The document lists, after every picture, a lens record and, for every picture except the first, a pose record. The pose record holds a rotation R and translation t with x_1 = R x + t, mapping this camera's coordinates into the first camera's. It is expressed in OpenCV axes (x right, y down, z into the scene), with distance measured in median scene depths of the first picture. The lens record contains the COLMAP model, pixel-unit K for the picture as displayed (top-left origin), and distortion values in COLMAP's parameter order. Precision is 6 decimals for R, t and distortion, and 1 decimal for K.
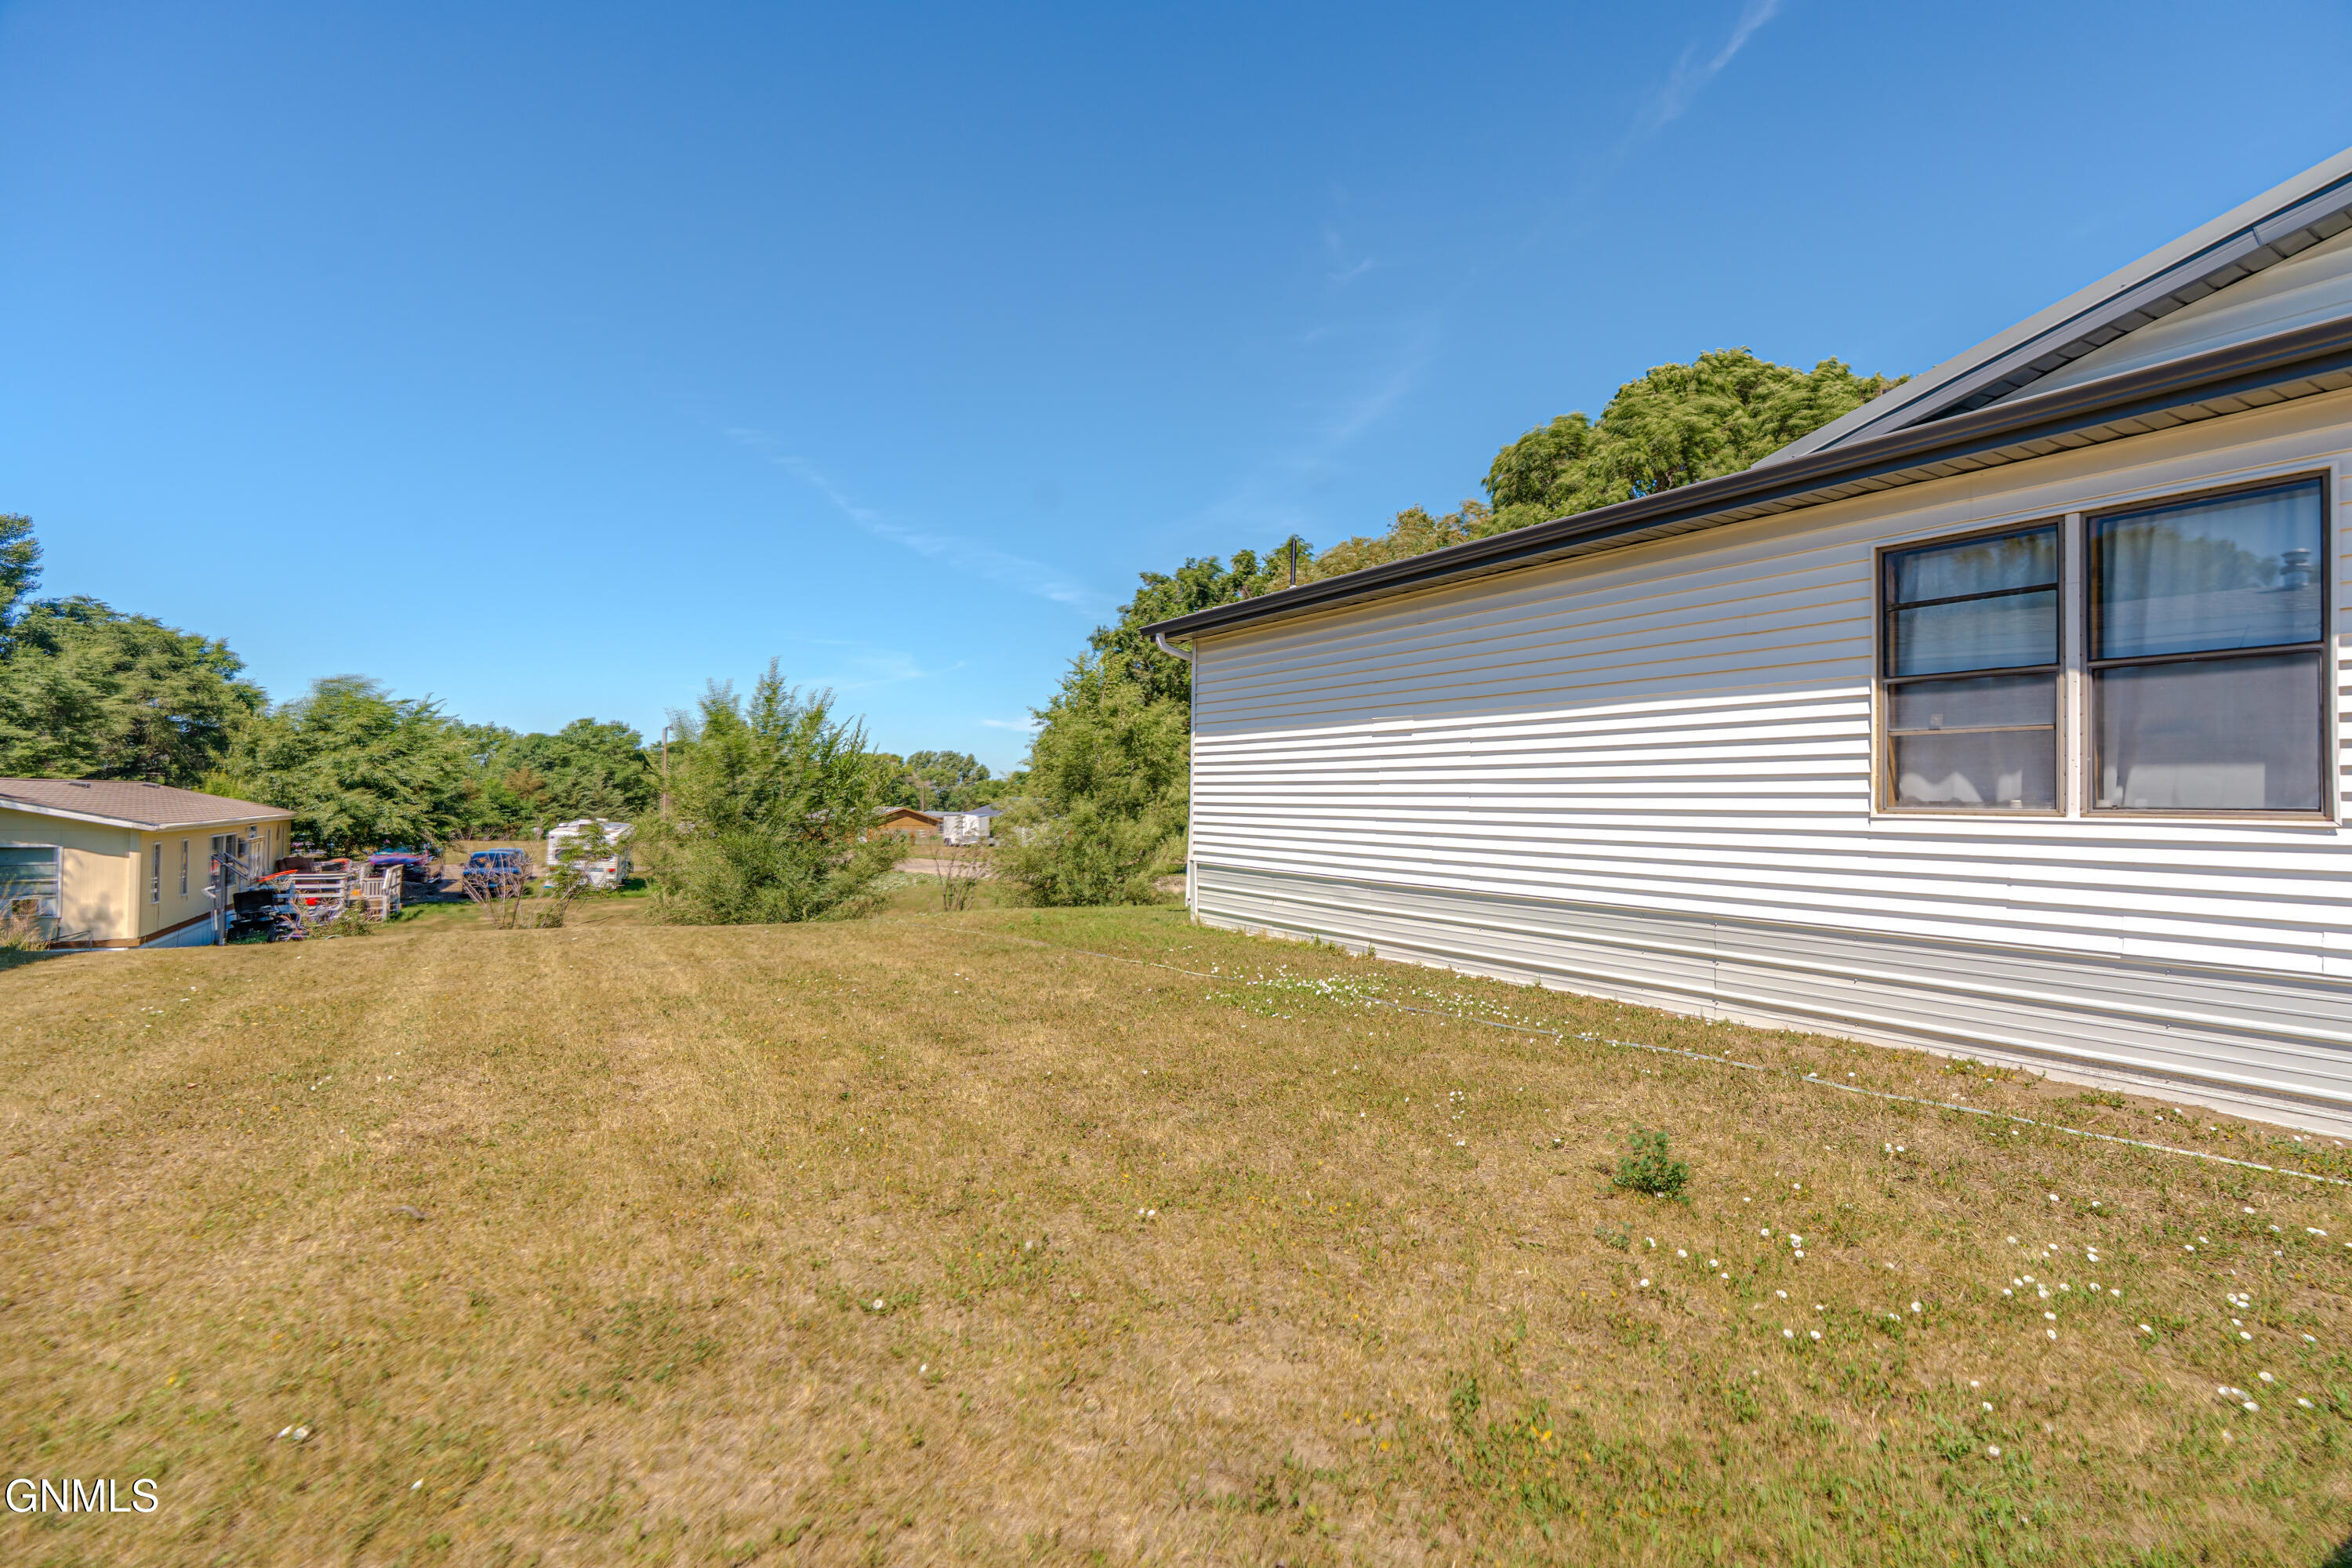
lens RADIAL K [[1070.1, 0, 1175.4], [0, 1070.1, 789.2], [0, 0, 1]] dist [-0.000105, 0.000269]
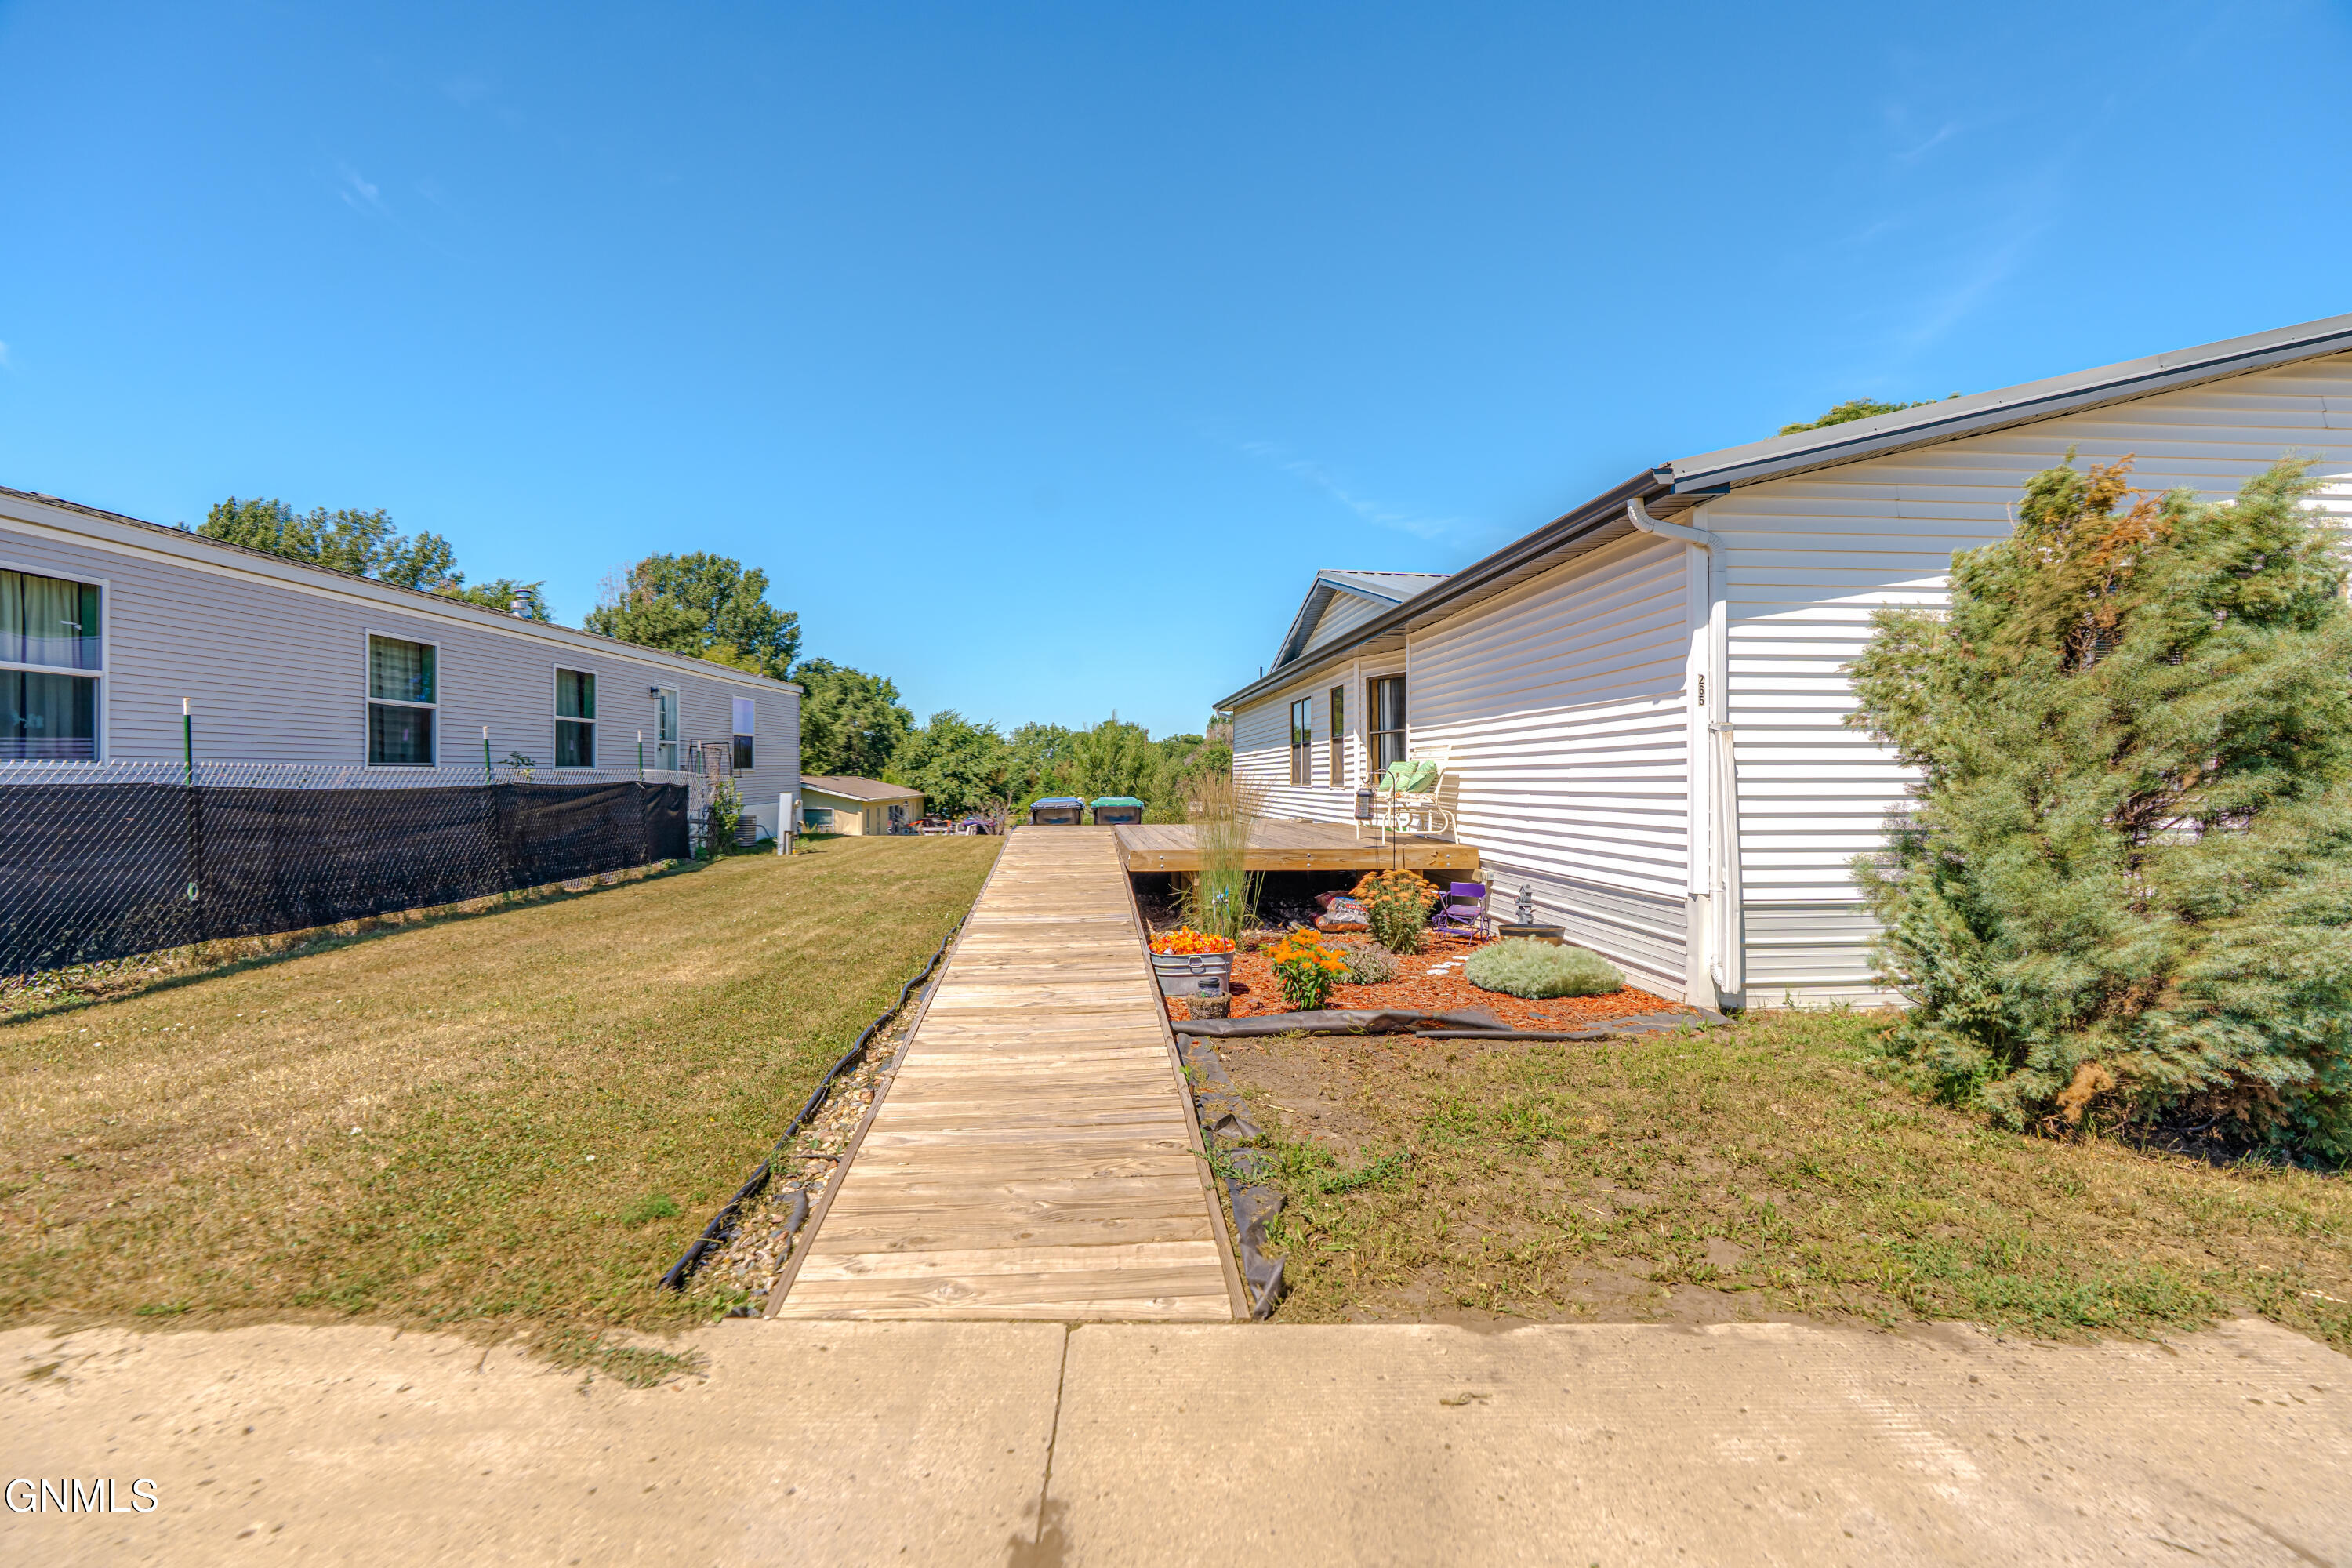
lens RADIAL K [[1070.1, 0, 1178.1], [0, 1070.1, 781.2], [0, 0, 1]] dist [-0.000105, 0.000269]
pose [[0.893790, -0.009008, -0.448396, 0.172640], [0.013353, 0.999890, 0.006528, -0.001227], [0.448288, -0.011822, 0.893811, -0.194470]]
